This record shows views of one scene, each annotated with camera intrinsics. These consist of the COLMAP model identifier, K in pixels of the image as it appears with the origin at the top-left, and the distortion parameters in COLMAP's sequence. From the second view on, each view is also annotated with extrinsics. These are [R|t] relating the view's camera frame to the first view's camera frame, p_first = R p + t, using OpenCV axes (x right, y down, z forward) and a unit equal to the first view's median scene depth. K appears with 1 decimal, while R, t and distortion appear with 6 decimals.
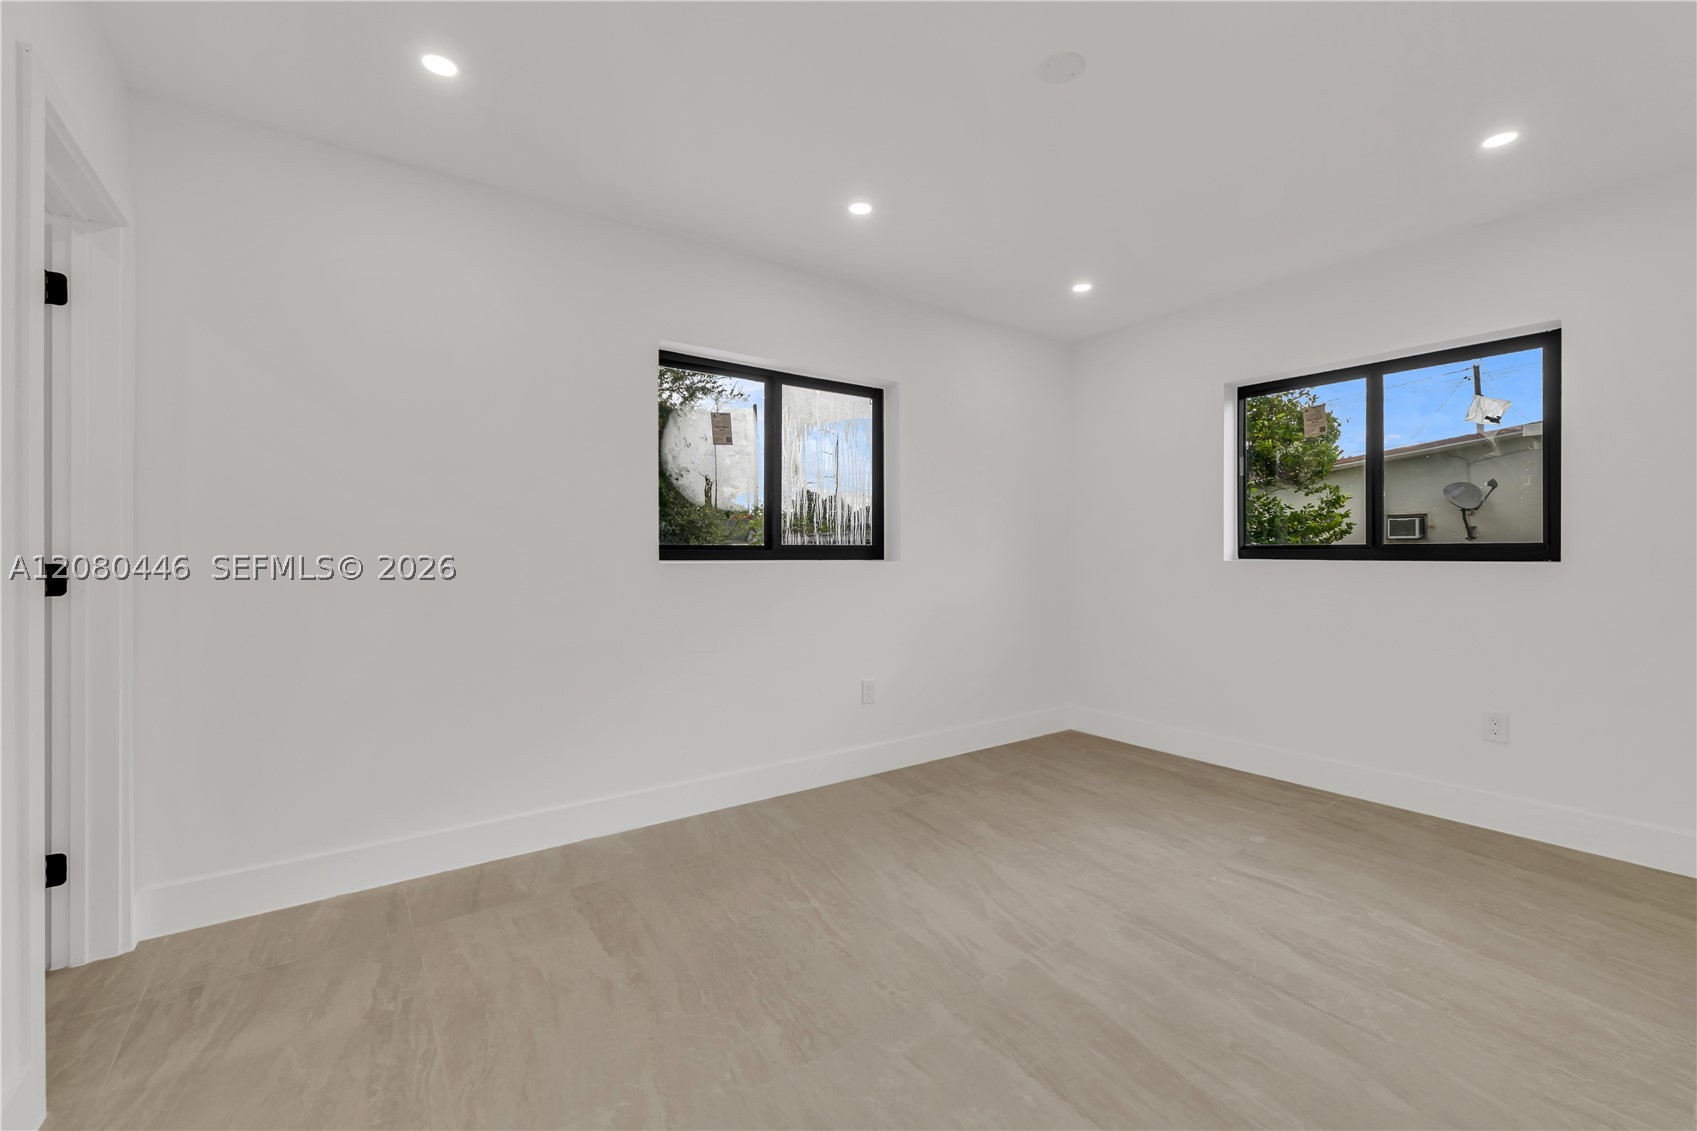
lens RADIAL K [[724.9, 0, 864.4], [0, 724.9, 555.7], [0, 0, 1]] dist [-0.001458, -0.000167]
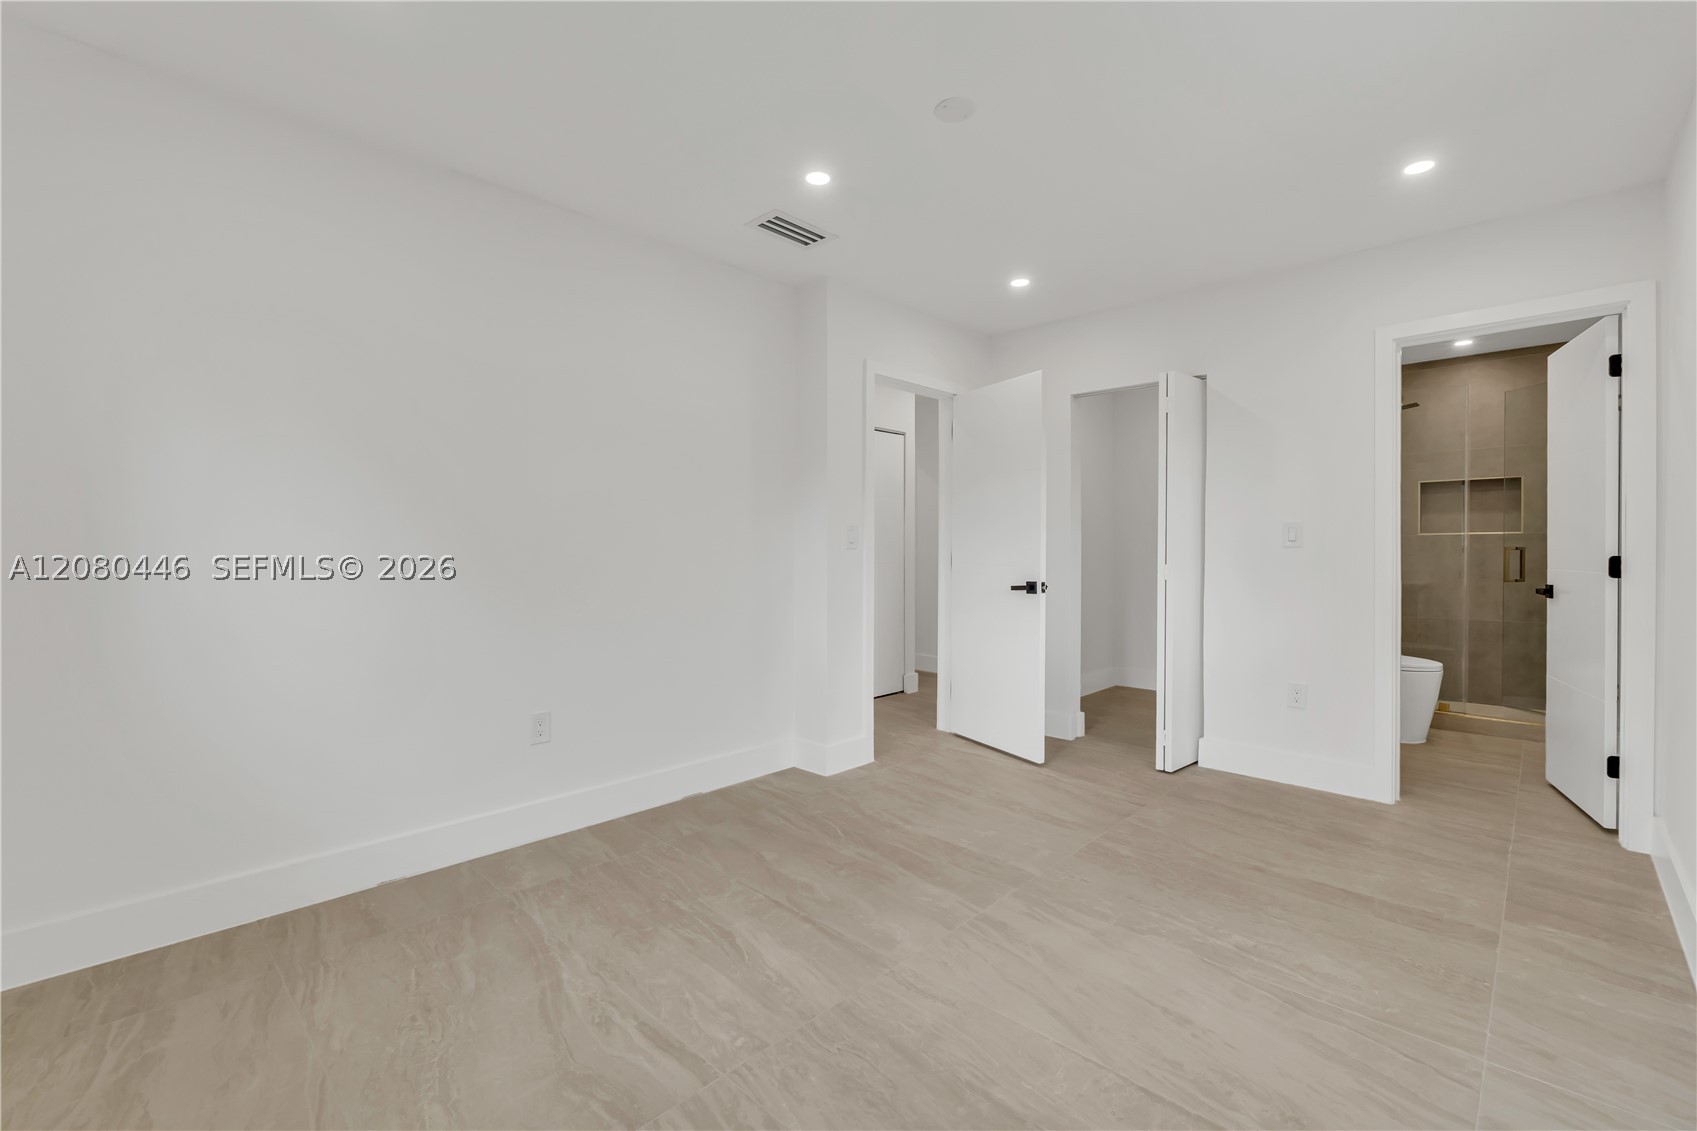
lens RADIAL K [[731.7, 0, 839.4], [0, 731.7, 571.6], [0, 0, 1]] dist [-0.003433, -0.000123]
pose [[-0.988871, 0.004193, -0.148713, 0.599116], [-0.001058, 0.999379, 0.035209, -0.009993], [0.148769, 0.034974, -0.988253, 2.031445]]
